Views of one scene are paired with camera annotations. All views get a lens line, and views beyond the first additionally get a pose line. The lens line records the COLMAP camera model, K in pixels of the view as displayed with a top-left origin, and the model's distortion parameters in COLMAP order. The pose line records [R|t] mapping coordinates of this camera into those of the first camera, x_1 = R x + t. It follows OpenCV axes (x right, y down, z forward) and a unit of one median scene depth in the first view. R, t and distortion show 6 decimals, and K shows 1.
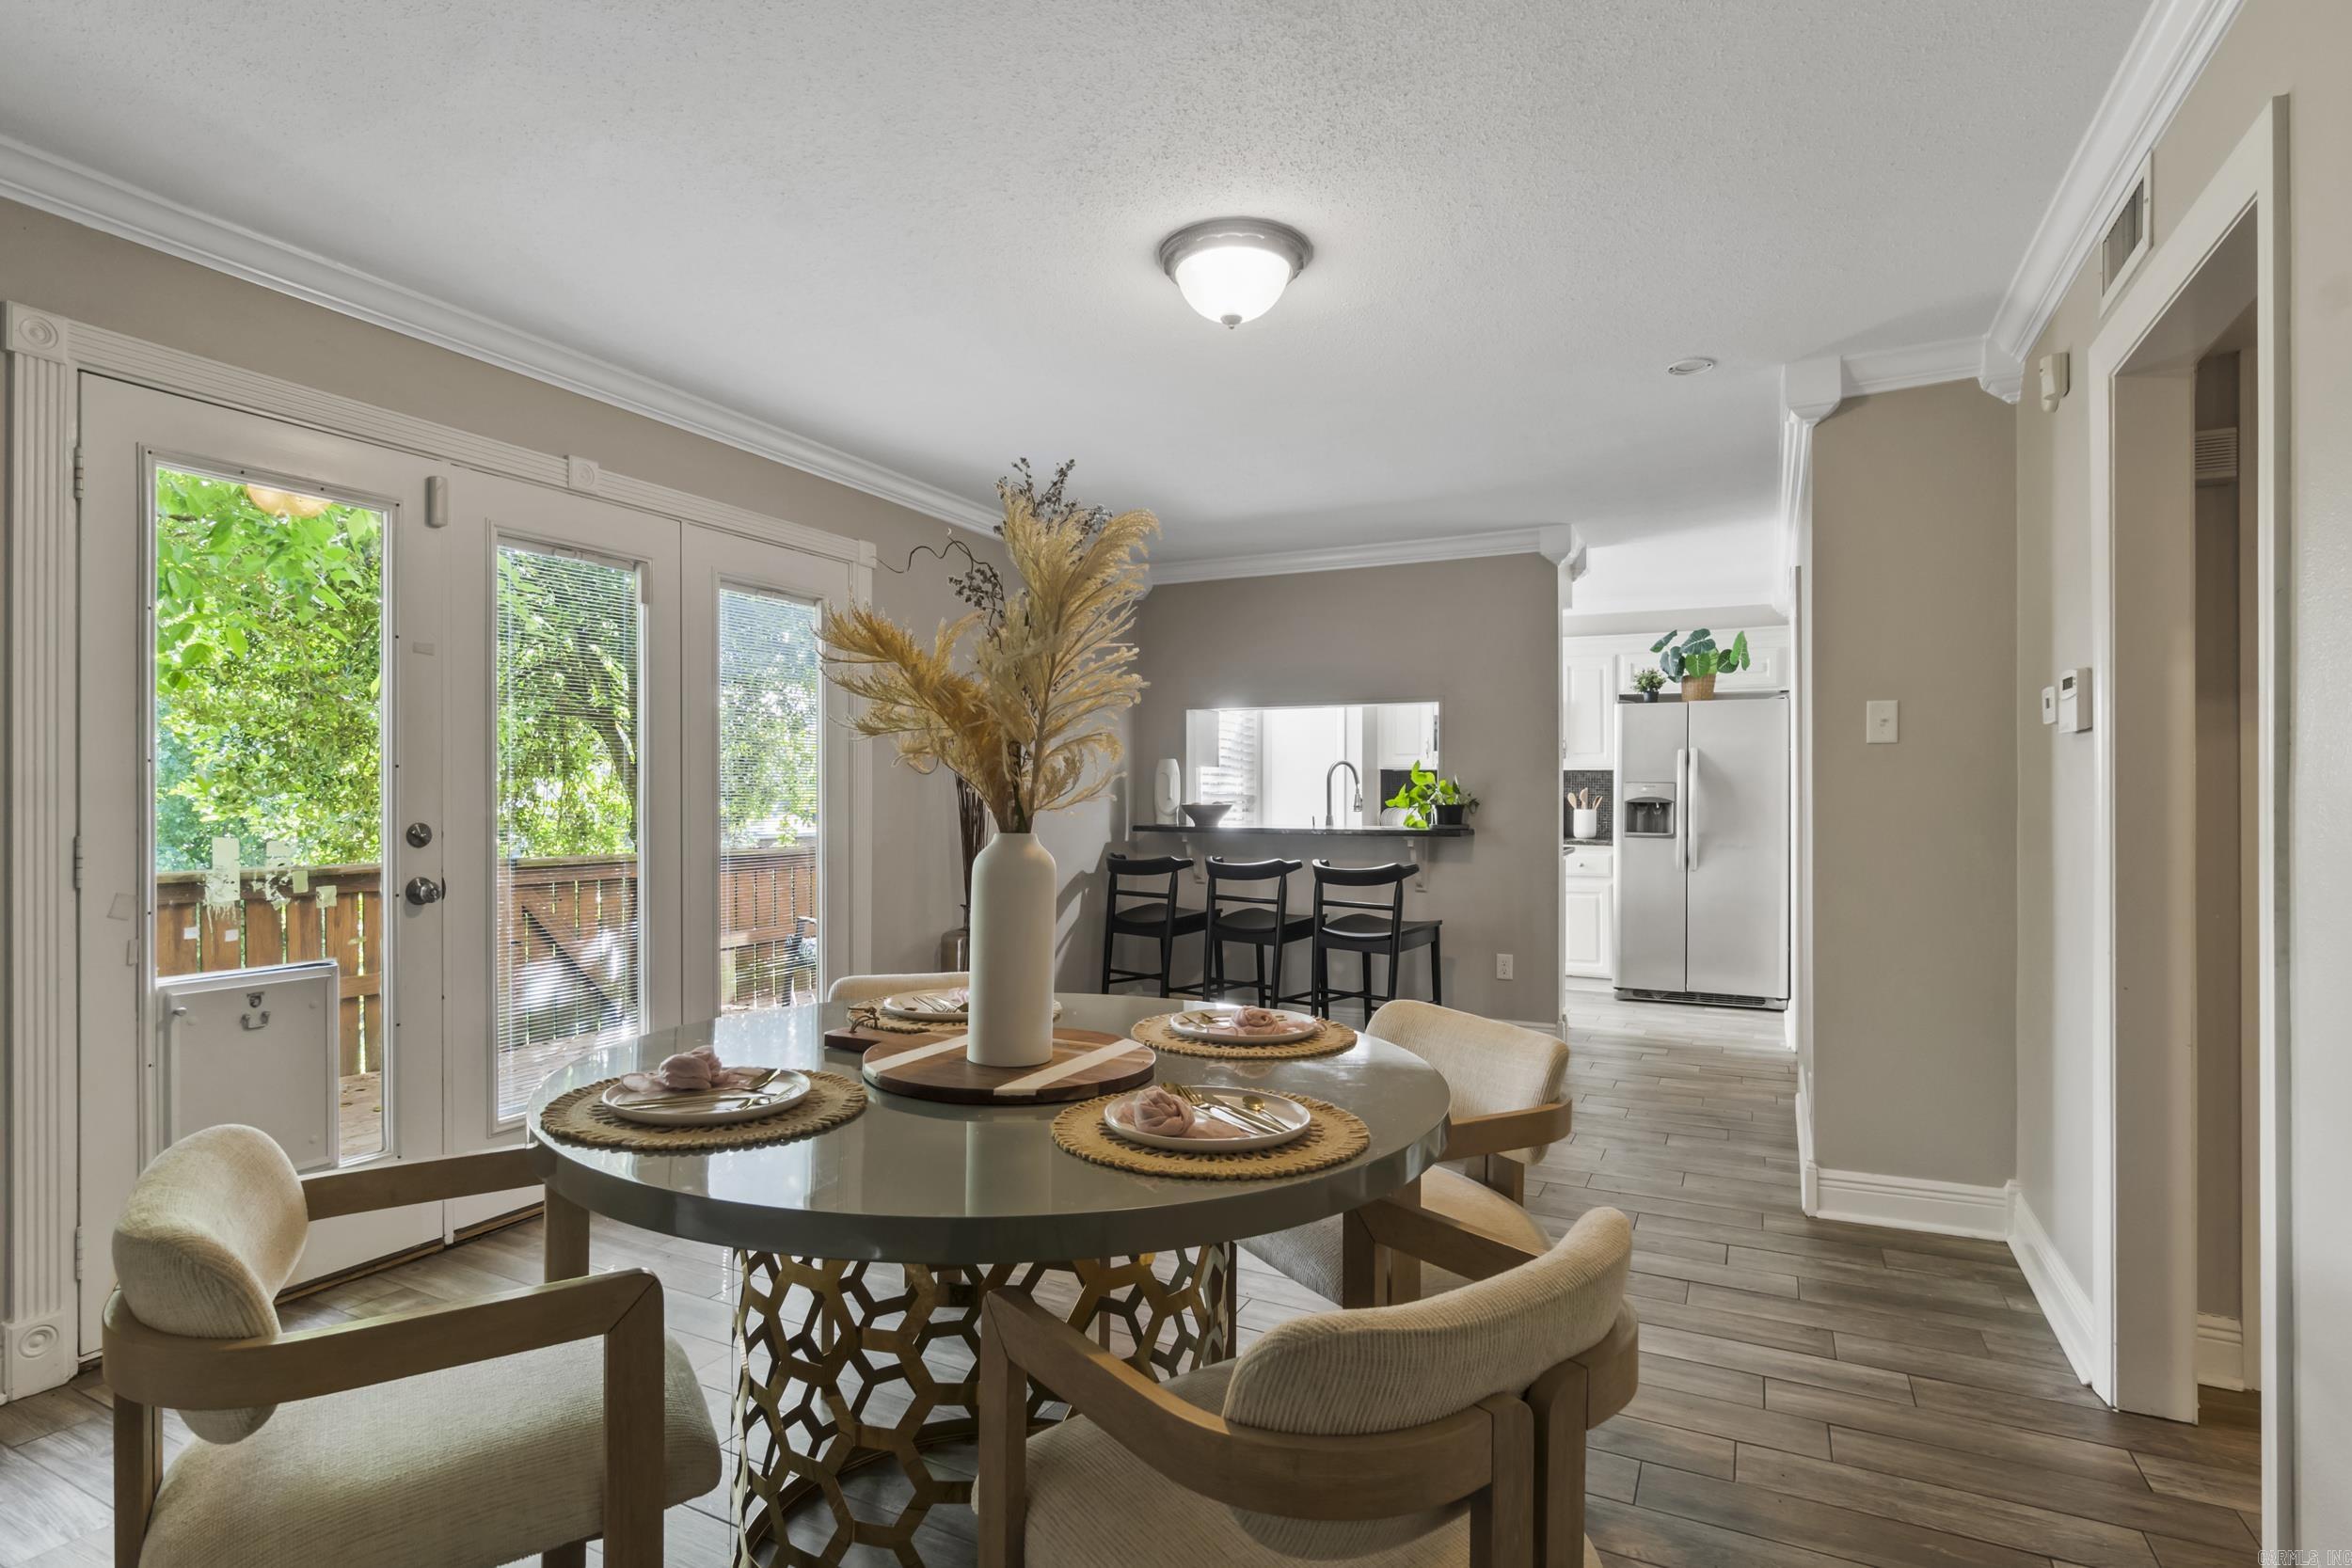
lens RADIAL K [[1215.4, 0, 1180.6], [0, 1215.4, 785.8], [0, 0, 1]] dist [-0.000753, -0.001986]
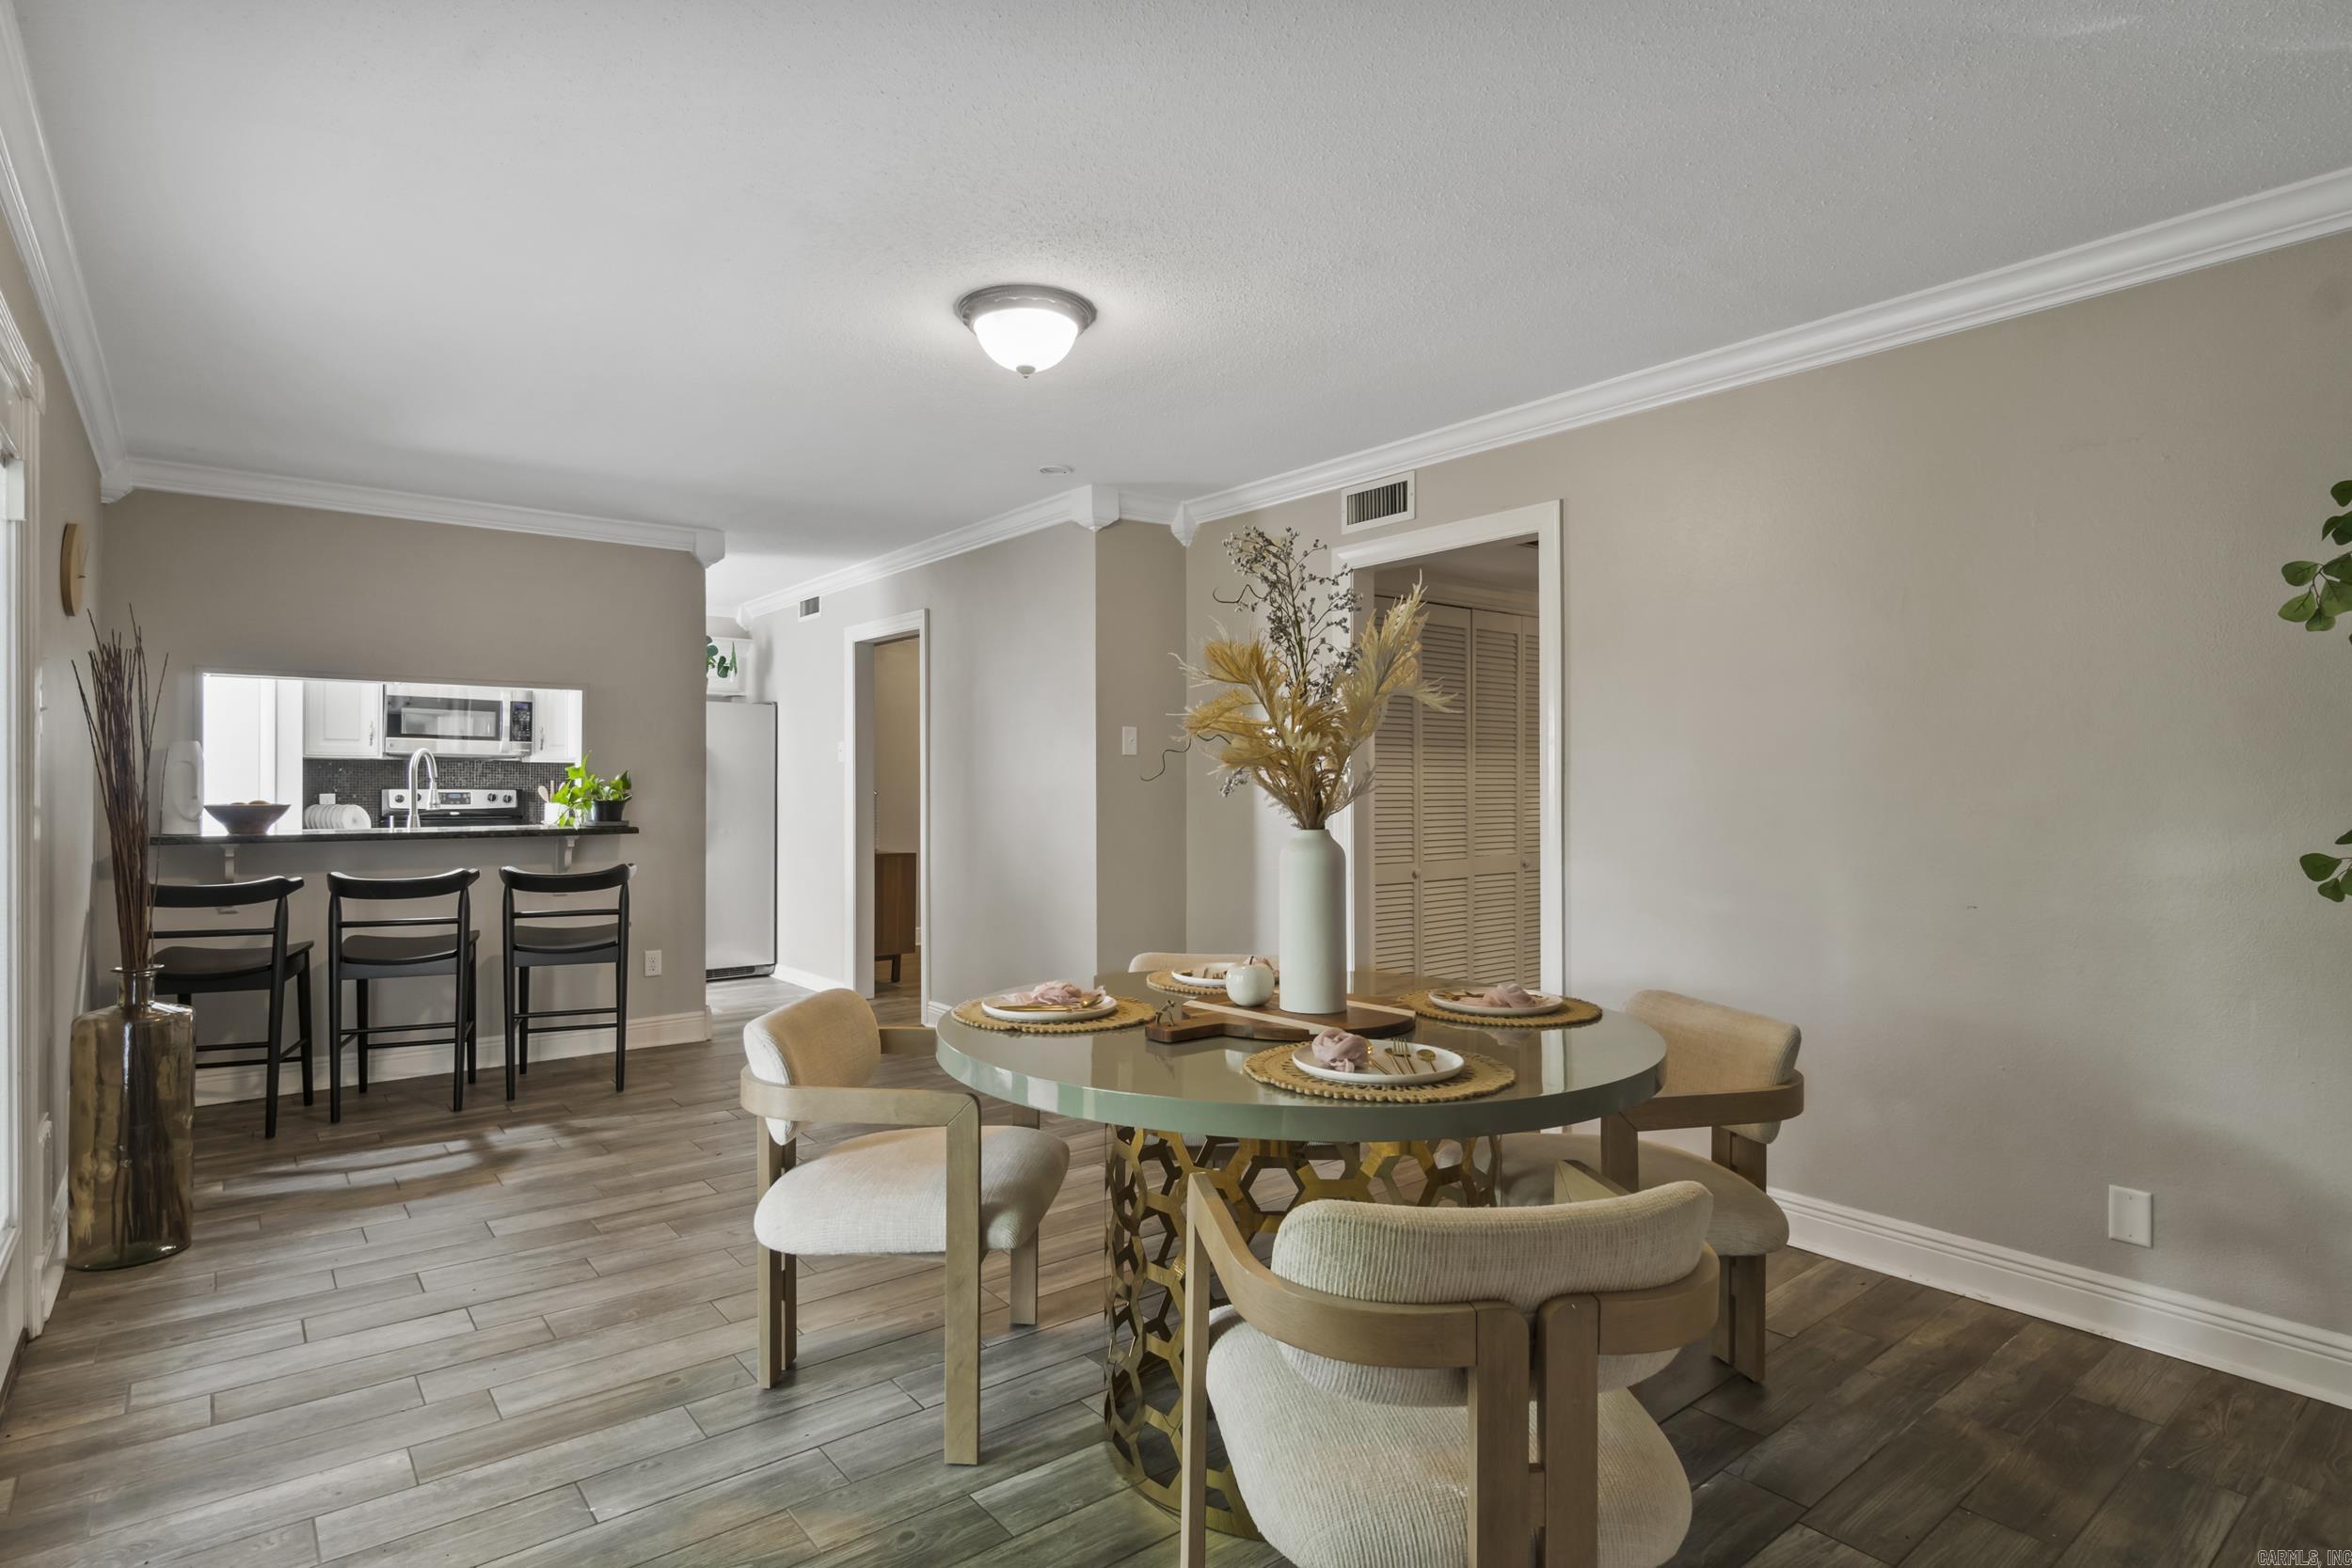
lens RADIAL K [[1215.4, 0, 1172.3], [0, 1215.4, 778.9], [0, 0, 1]] dist [-0.000753, -0.001986]
pose [[0.418977, 0.002057, 0.907994, -0.385510], [-0.005726, 0.999984, 0.000377, -0.003769], [-0.907979, -0.005357, 0.418982, 0.166074]]
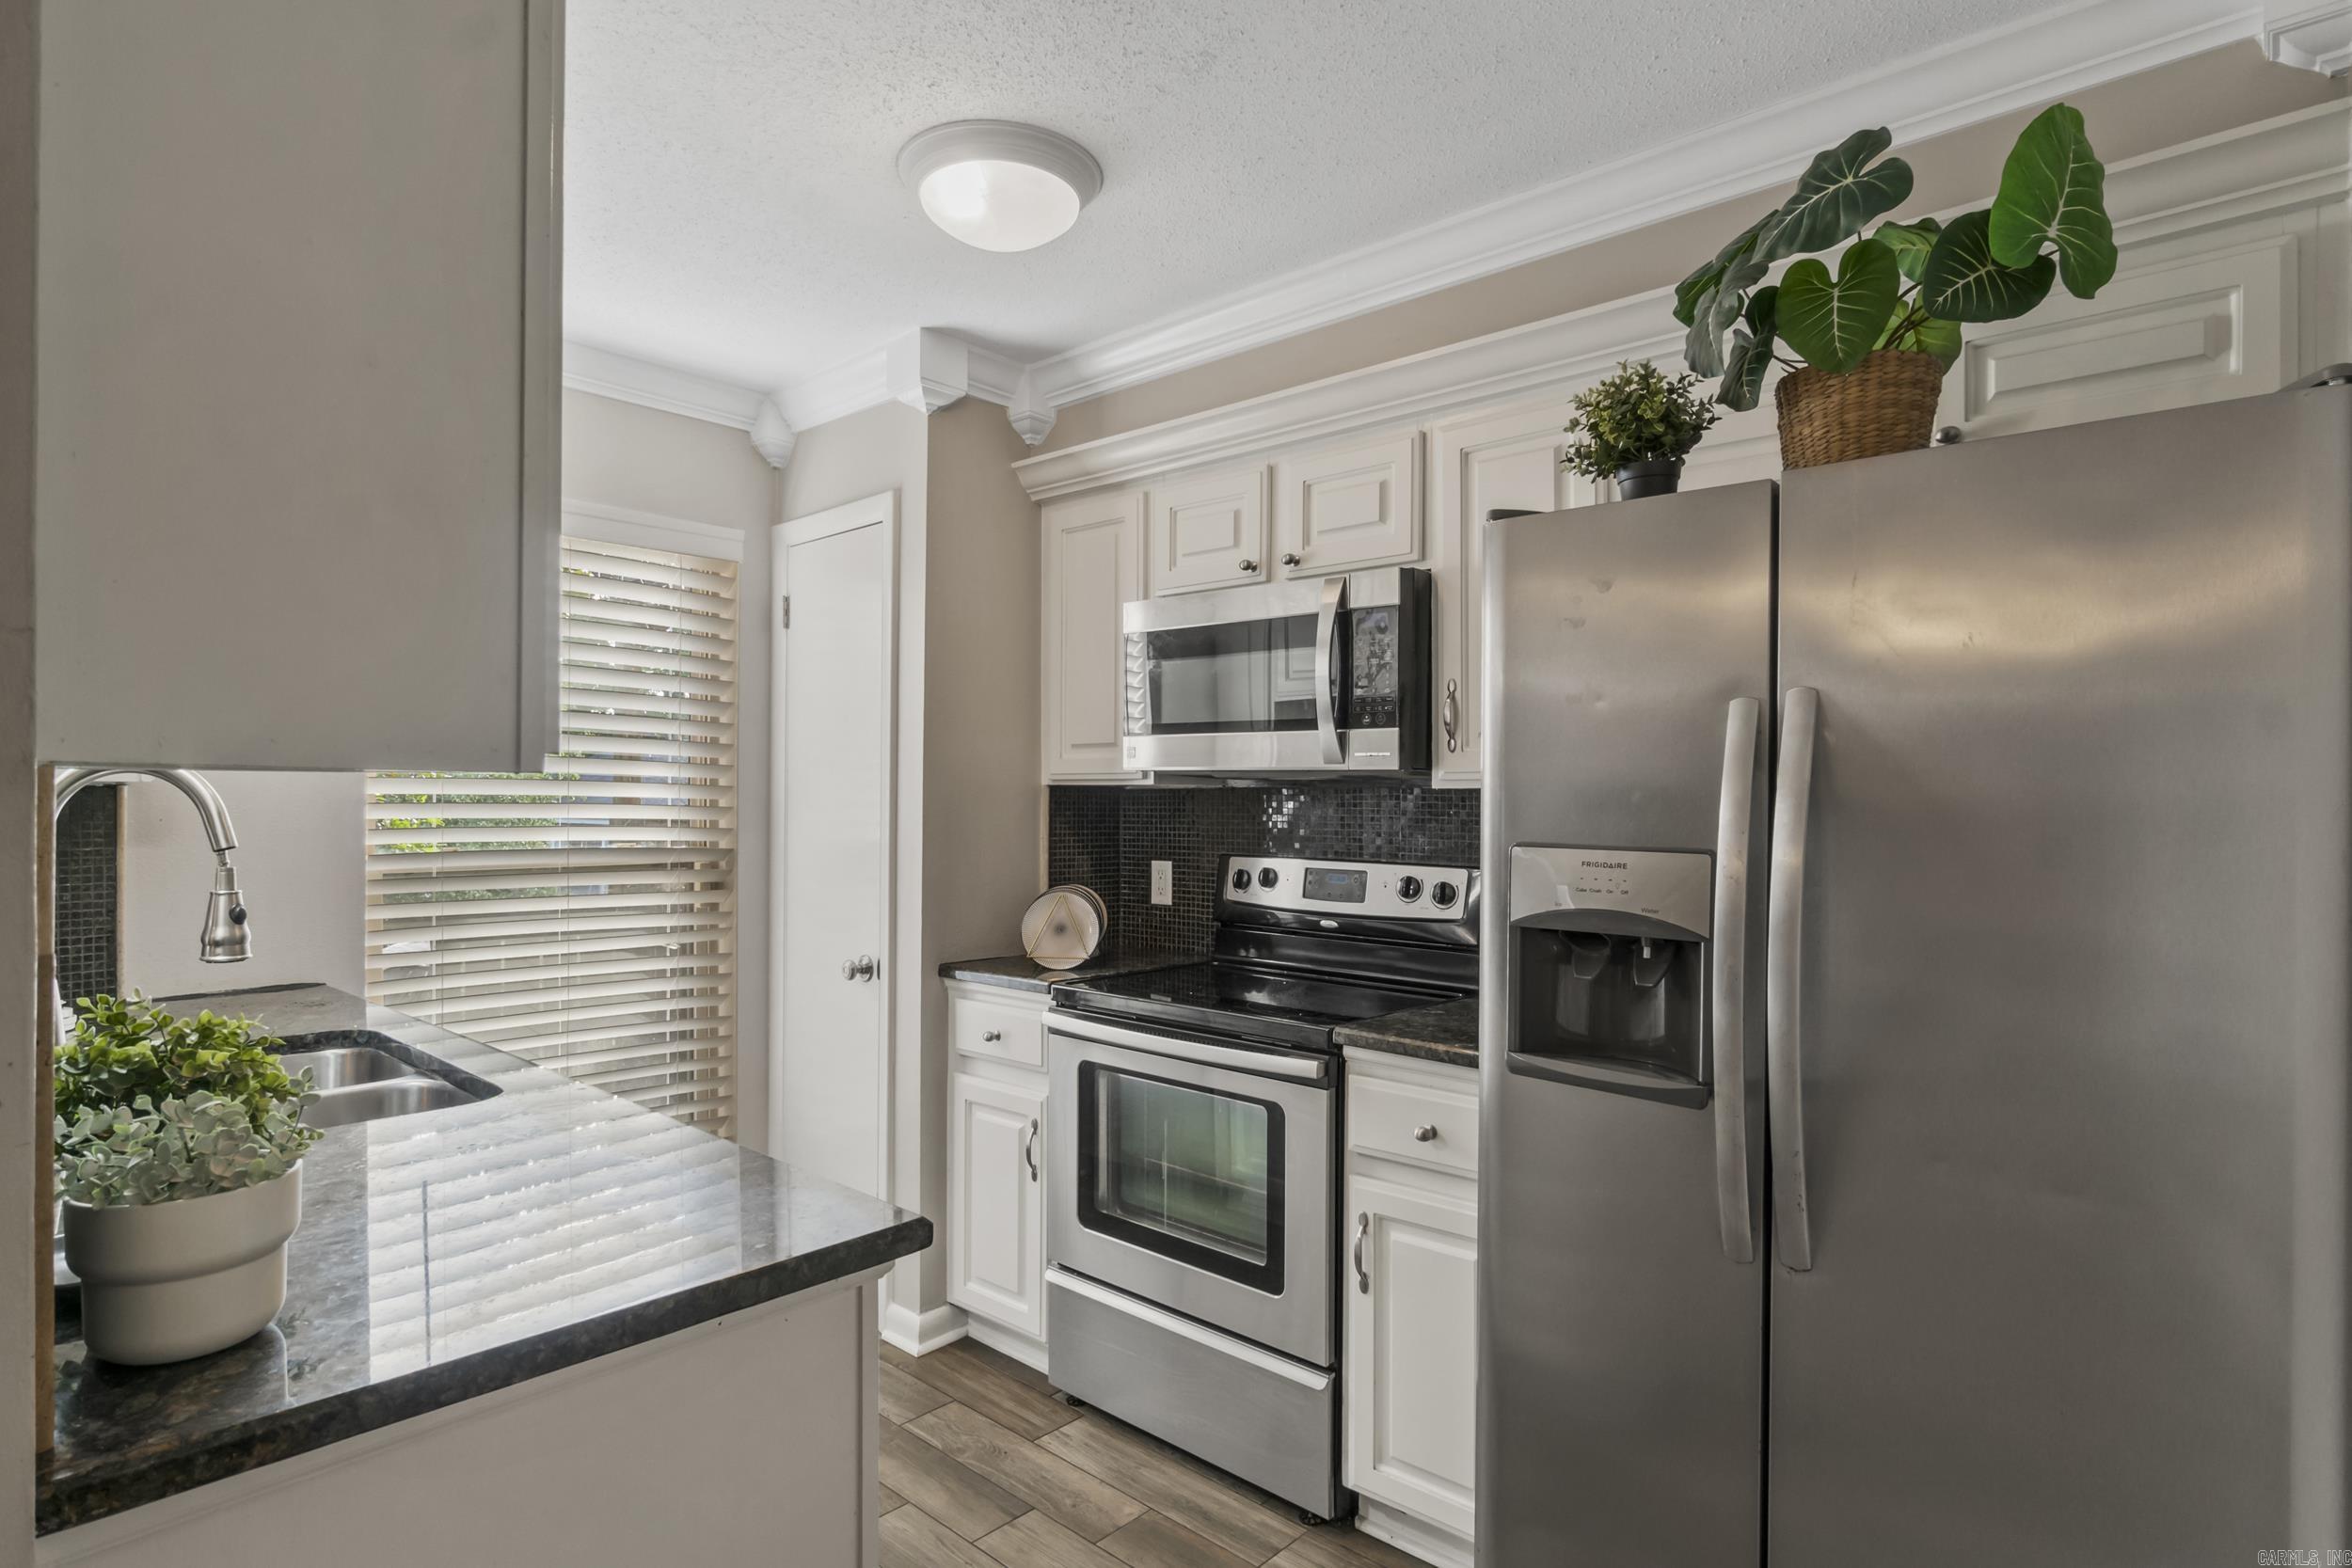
lens RADIAL K [[1215.4, 0, 1187.6], [0, 1215.4, 792.5], [0, 0, 1]] dist [-0.000753, -0.001986]
pose [[0.958756, 0.002283, -0.284222, 0.379427], [-0.004196, 0.999972, -0.006120, -0.011402], [0.284200, 0.007060, 0.958739, 0.766595]]
